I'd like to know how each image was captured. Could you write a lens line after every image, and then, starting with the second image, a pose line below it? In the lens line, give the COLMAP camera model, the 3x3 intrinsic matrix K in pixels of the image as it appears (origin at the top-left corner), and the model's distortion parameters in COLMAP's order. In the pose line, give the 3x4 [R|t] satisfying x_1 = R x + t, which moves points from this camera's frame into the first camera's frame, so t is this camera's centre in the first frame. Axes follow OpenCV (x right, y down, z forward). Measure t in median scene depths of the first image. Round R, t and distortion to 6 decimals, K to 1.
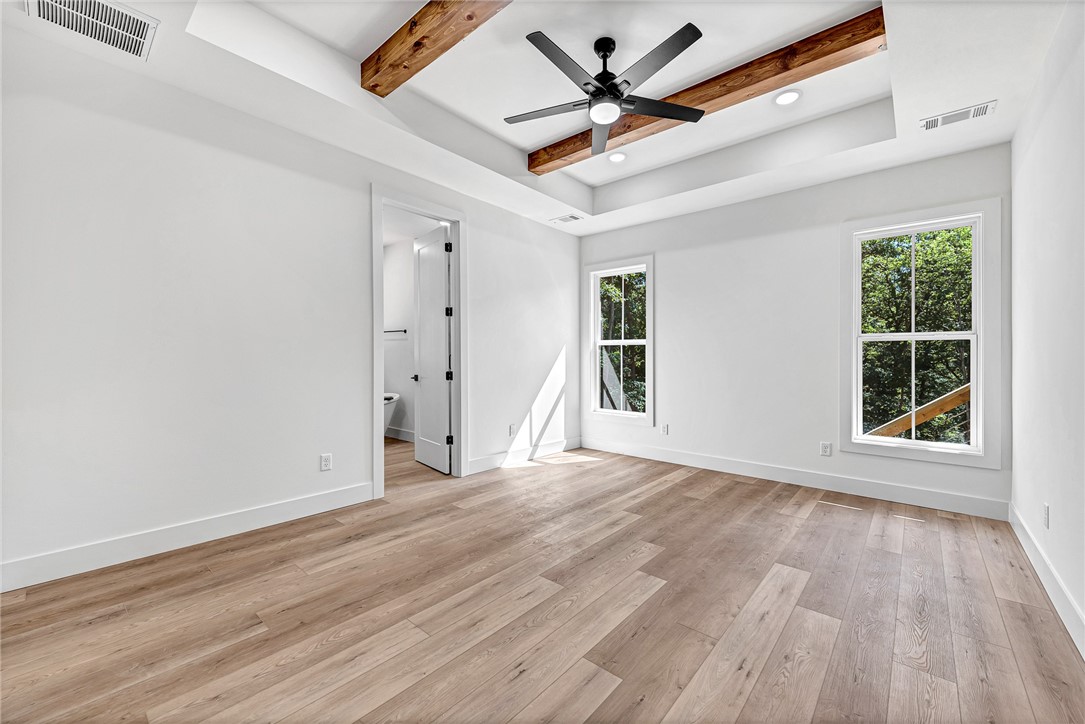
lens RADIAL K [[430.3, 0, 543.4], [0, 430.3, 361.3], [0, 0, 1]] dist [0.012884, -0.004174]
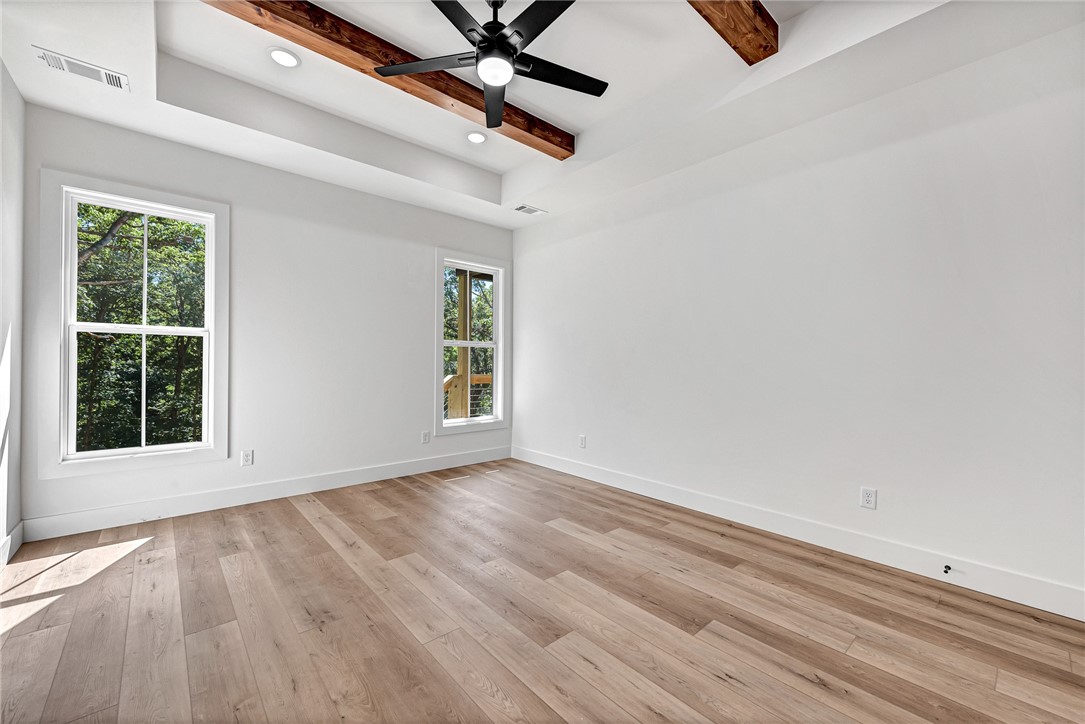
lens RADIAL K [[430.3, 0, 543.4], [0, 430.3, 360.4], [0, 0, 1]] dist [0.012884, -0.004174]
pose [[0.131029, -0.003726, 0.991372, -0.495826], [-0.005692, 0.999974, 0.004510, -0.012563], [-0.991362, -0.006234, 0.131004, 0.580162]]
